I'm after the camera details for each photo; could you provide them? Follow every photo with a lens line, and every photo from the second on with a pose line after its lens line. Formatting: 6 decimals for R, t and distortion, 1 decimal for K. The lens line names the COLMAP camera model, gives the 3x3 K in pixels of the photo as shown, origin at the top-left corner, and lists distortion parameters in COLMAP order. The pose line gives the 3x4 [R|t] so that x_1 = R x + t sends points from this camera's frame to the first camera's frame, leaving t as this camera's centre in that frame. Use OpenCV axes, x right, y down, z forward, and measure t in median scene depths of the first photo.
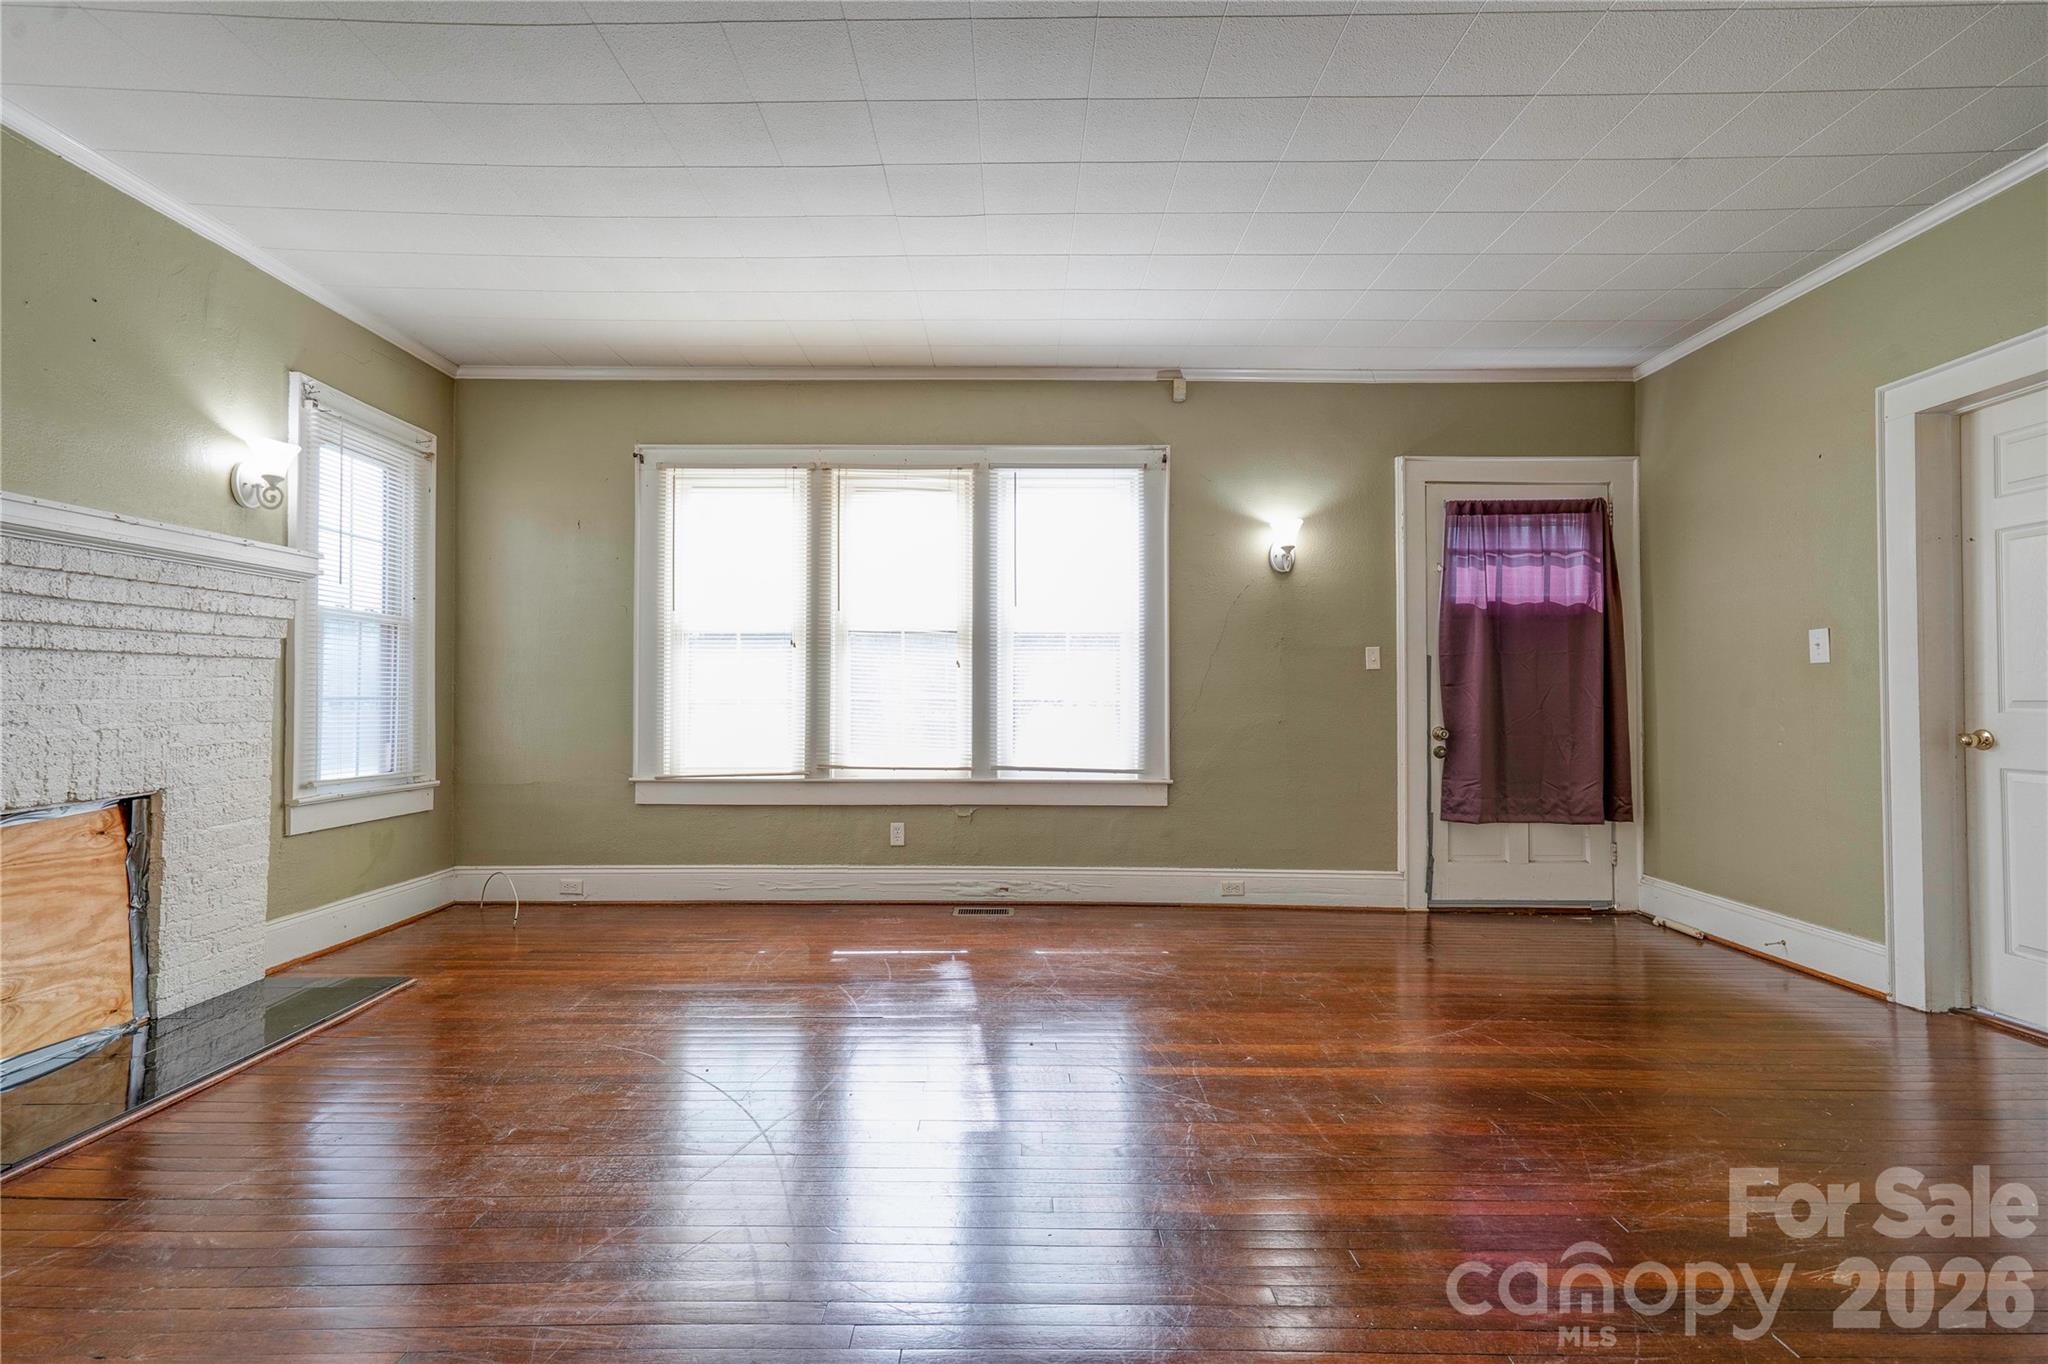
lens RADIAL K [[916.8, 0, 1023.6], [0, 916.8, 673.5], [0, 0, 1]] dist [0.002303, 0.000346]
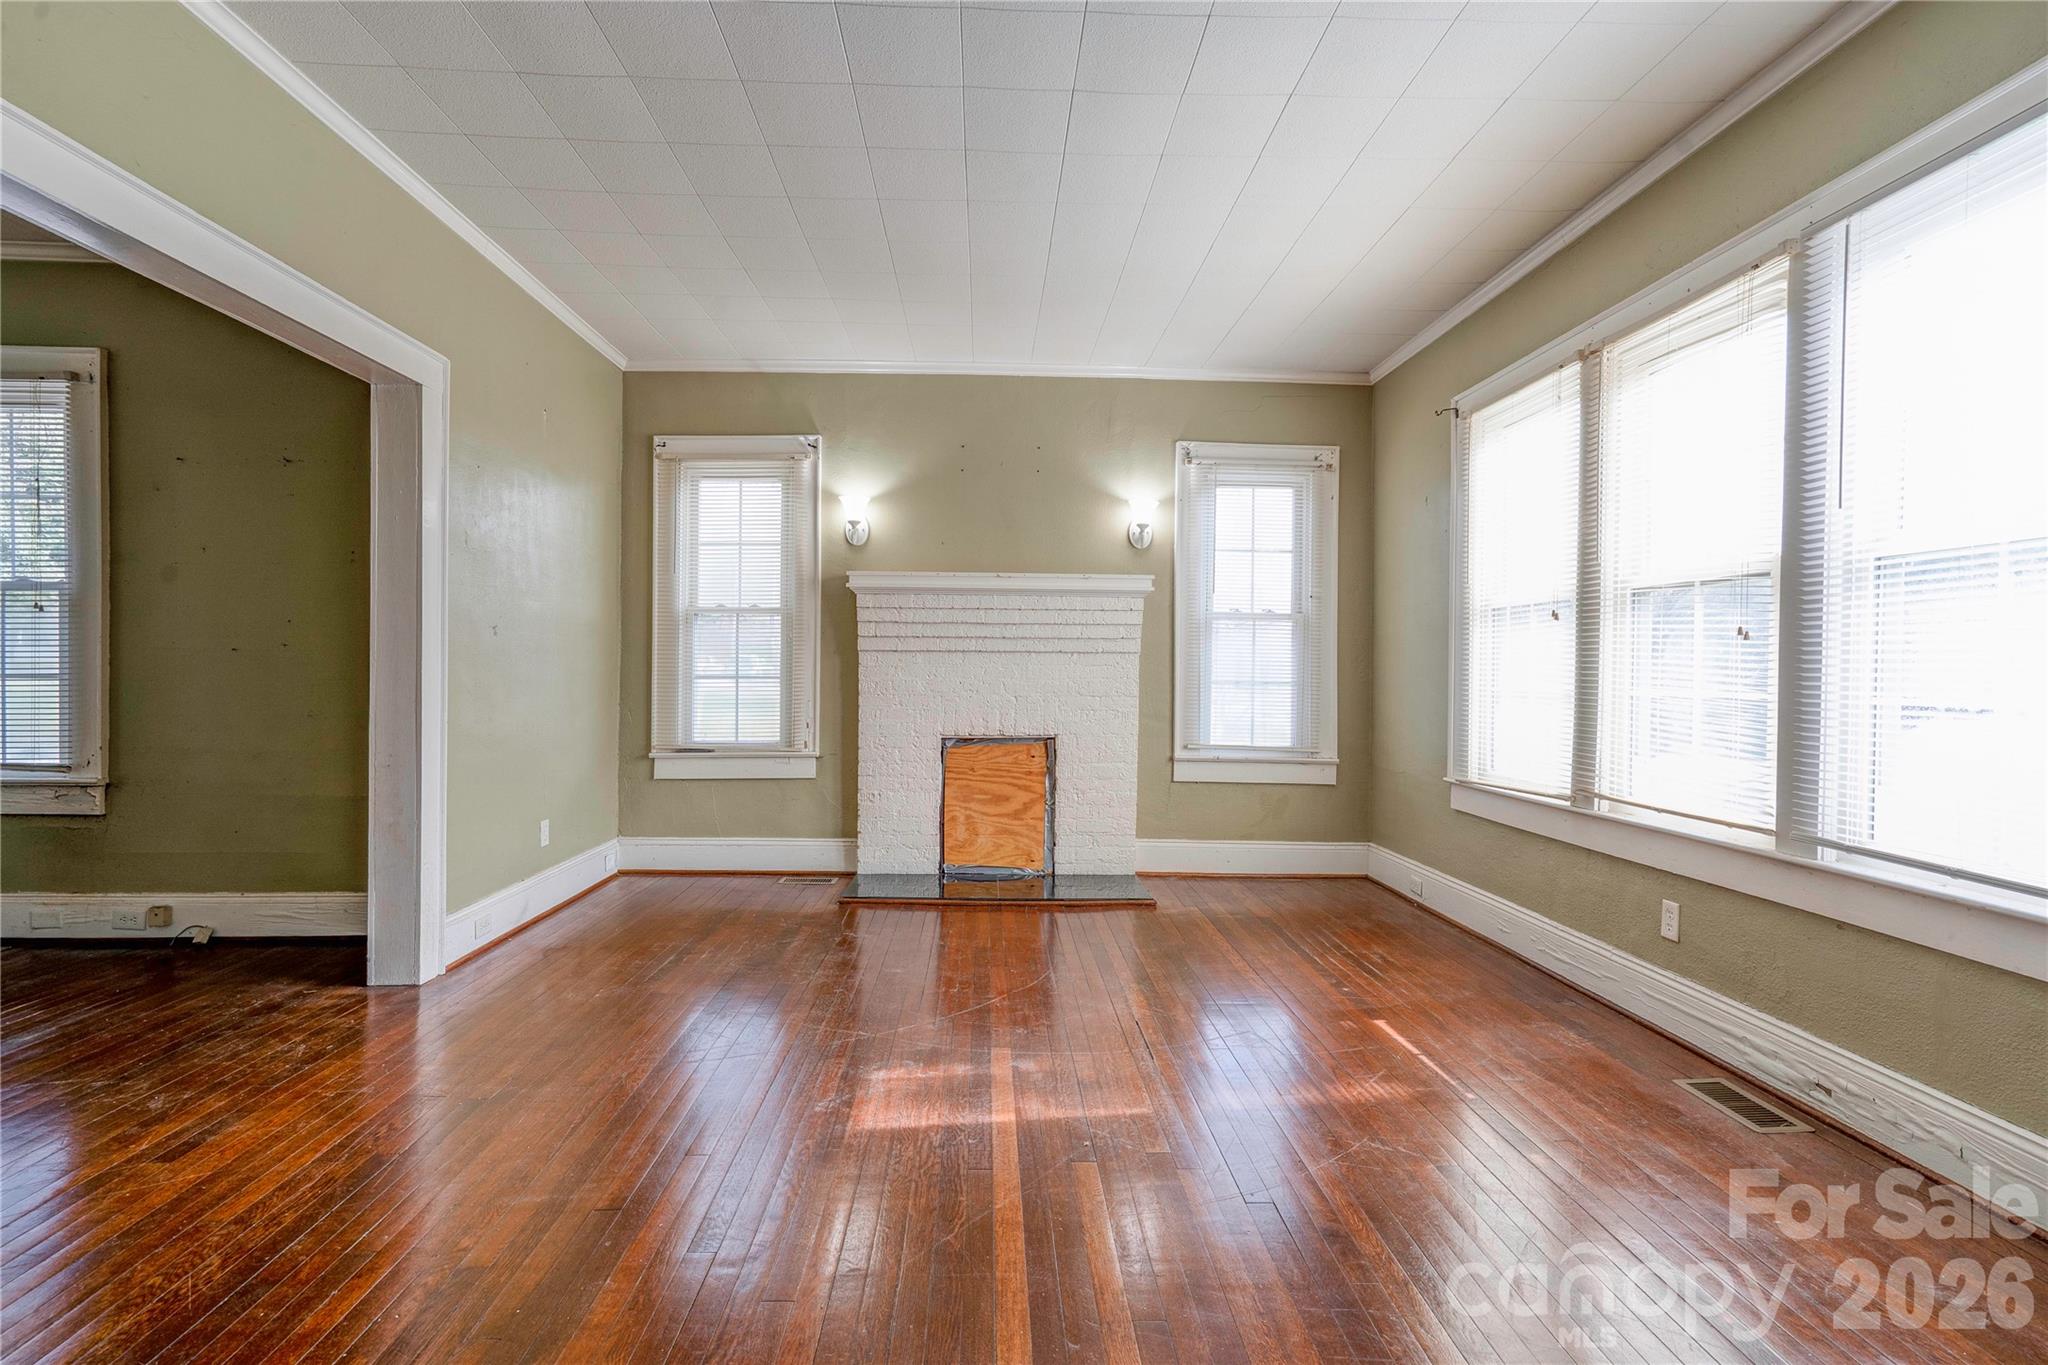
lens RADIAL K [[924.1, 0, 1006.7], [0, 924.1, 682.3], [0, 0, 1]] dist [0.003328, 0.000562]
pose [[0.046429, 0.011211, -0.998859, 0.449866], [0.008323, 0.999898, 0.011610, 0.008186], [0.998887, -0.008853, 0.046331, 0.539401]]
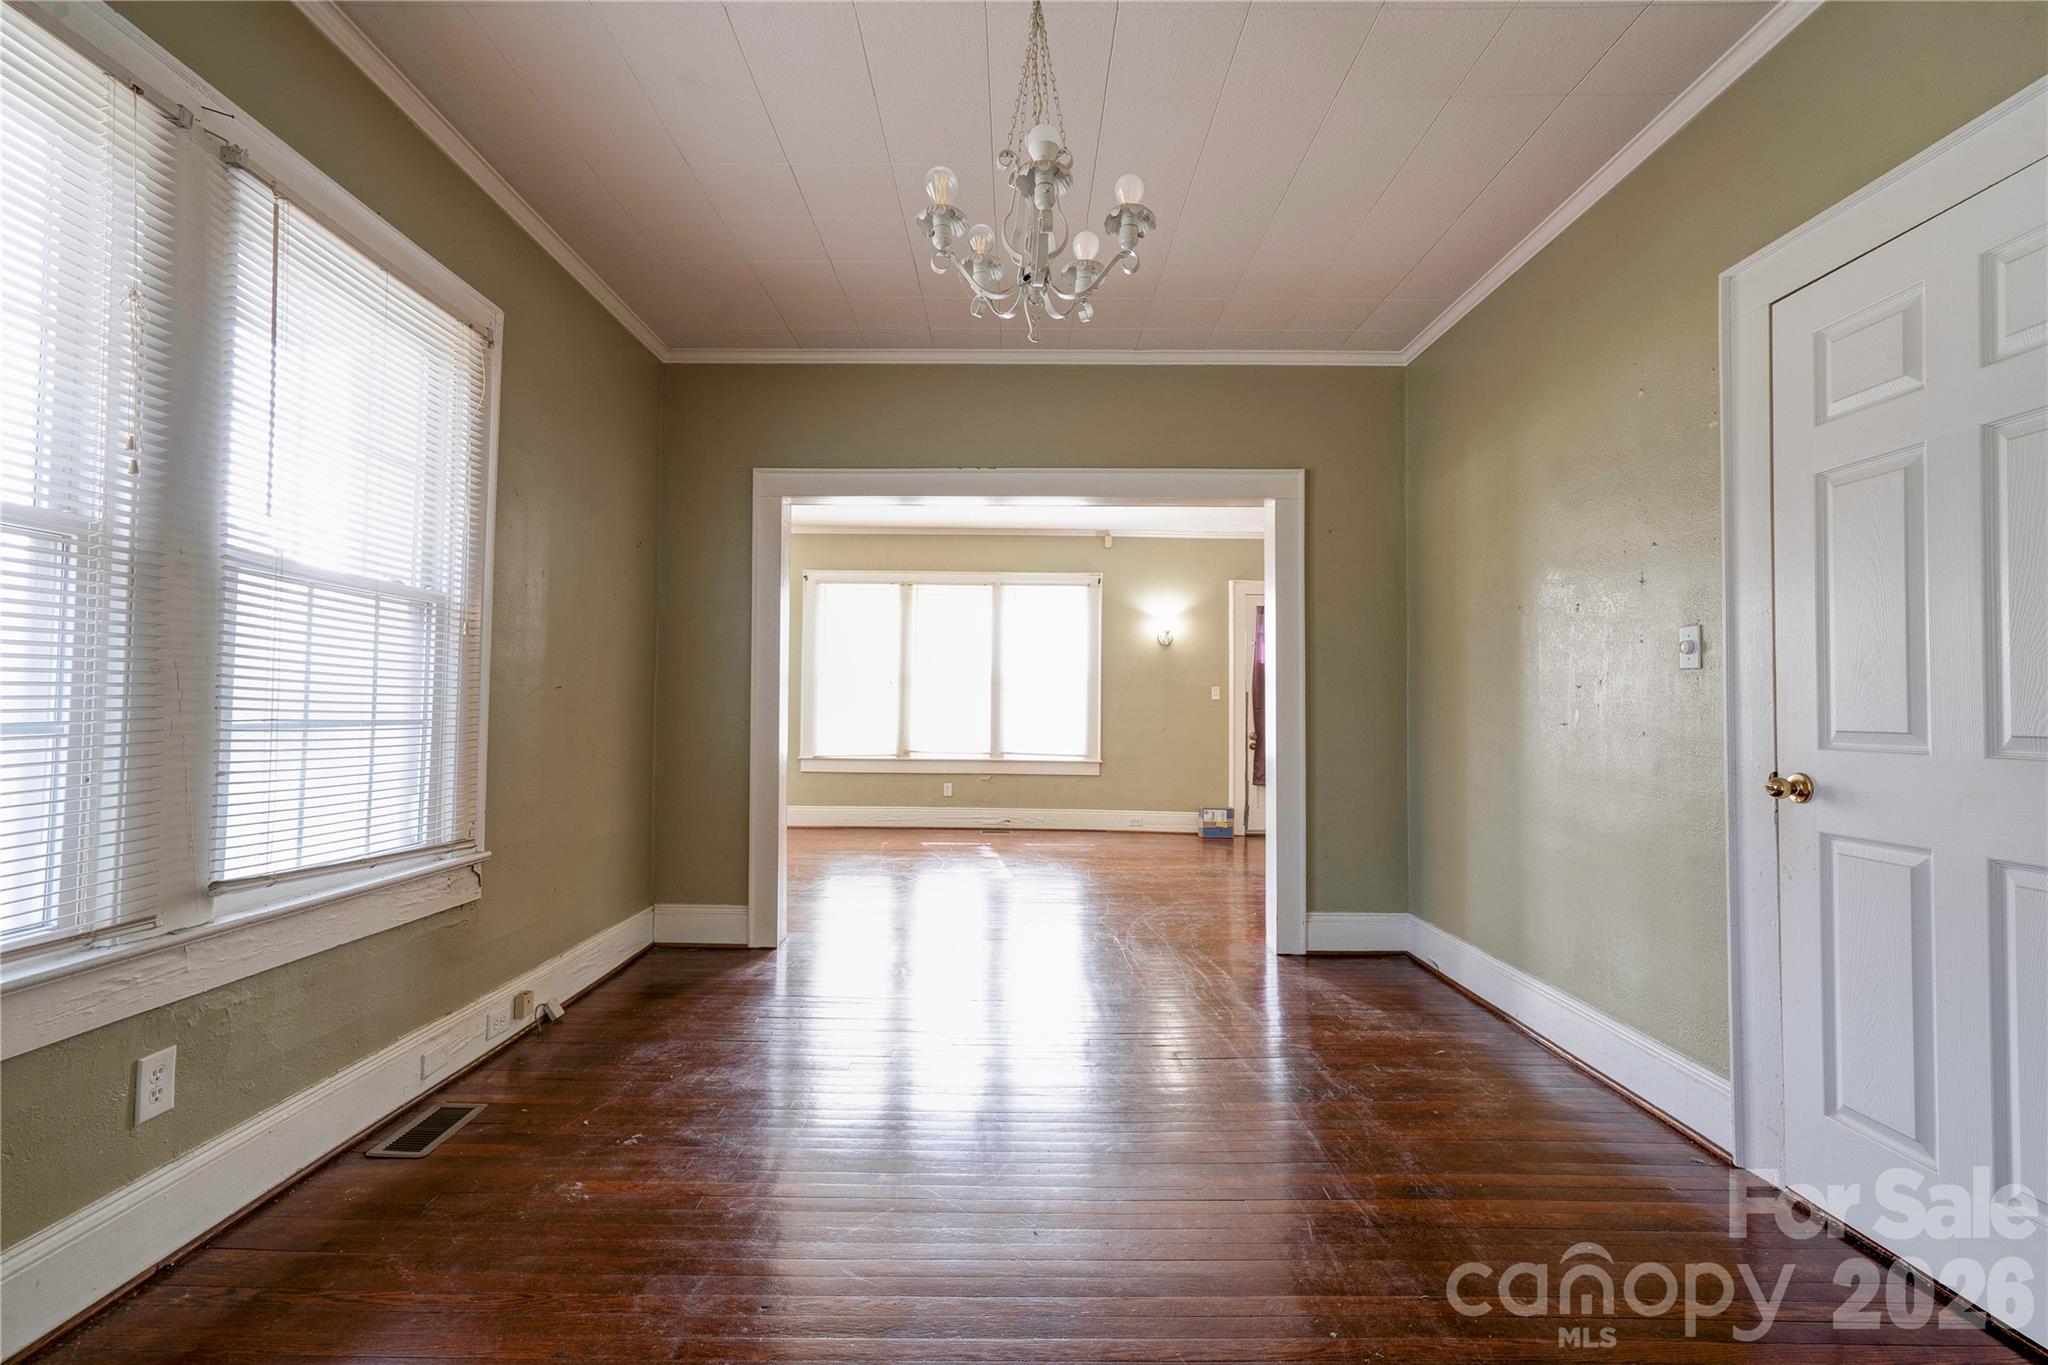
lens RADIAL K [[924.1, 0, 1006.7], [0, 924.1, 682.3], [0, 0, 1]] dist [0.003328, 0.000562]
pose [[0.999959, 0.008949, -0.001382, -0.022873], [-0.008963, 0.999906, -0.010353, -0.015982], [0.001289, 0.010365, 0.999945, -0.801741]]
